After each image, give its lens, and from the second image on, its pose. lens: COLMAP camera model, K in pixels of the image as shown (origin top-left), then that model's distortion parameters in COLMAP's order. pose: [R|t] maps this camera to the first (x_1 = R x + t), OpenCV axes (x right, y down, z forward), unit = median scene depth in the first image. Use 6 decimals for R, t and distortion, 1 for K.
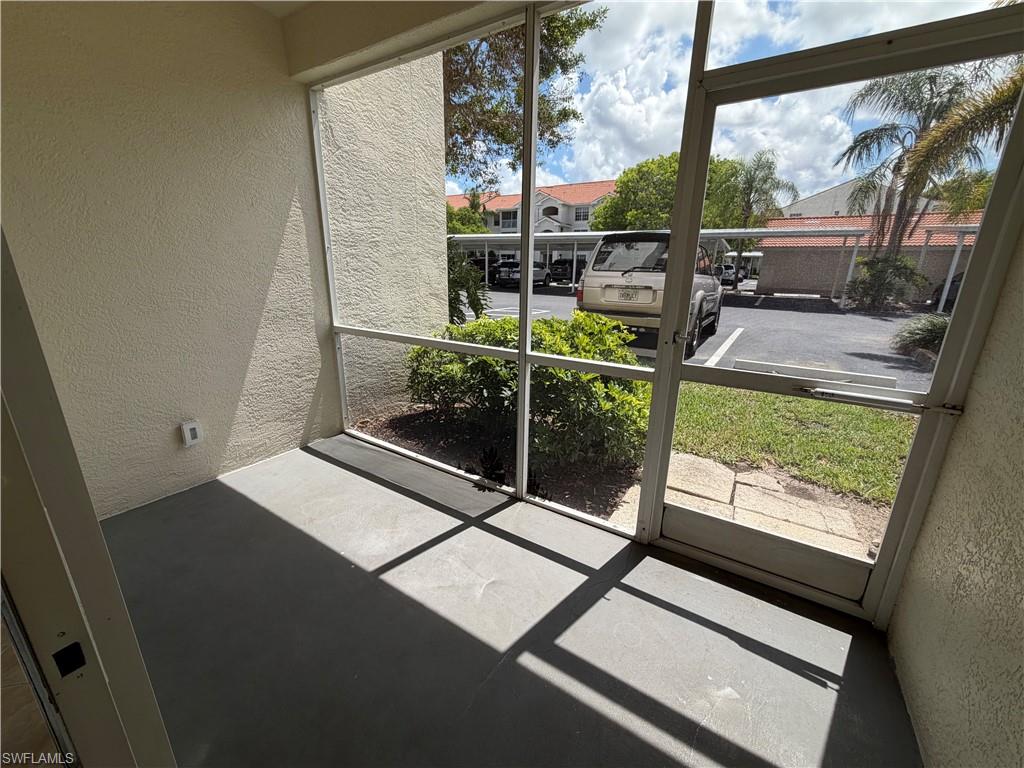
lens RADIAL K [[407.5, 0, 510.0], [0, 407.5, 384.3], [0, 0, 1]] dist [-0.003474, 0.000774]
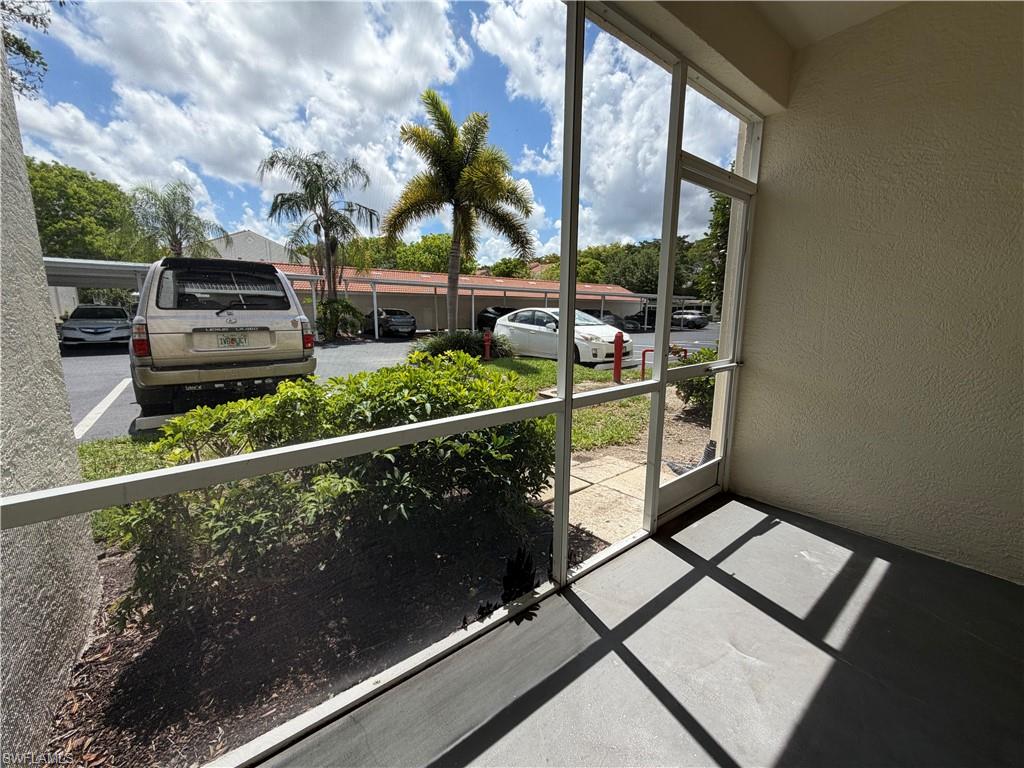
lens RADIAL K [[407.5, 0, 510.2], [0, 407.5, 382.5], [0, 0, 1]] dist [-0.003474, 0.000774]
pose [[0.323324, -0.175433, 0.929884, -0.671710], [0.269426, 0.959060, 0.087257, -0.187514], [-0.907123, 0.222323, 0.357353, 0.742940]]
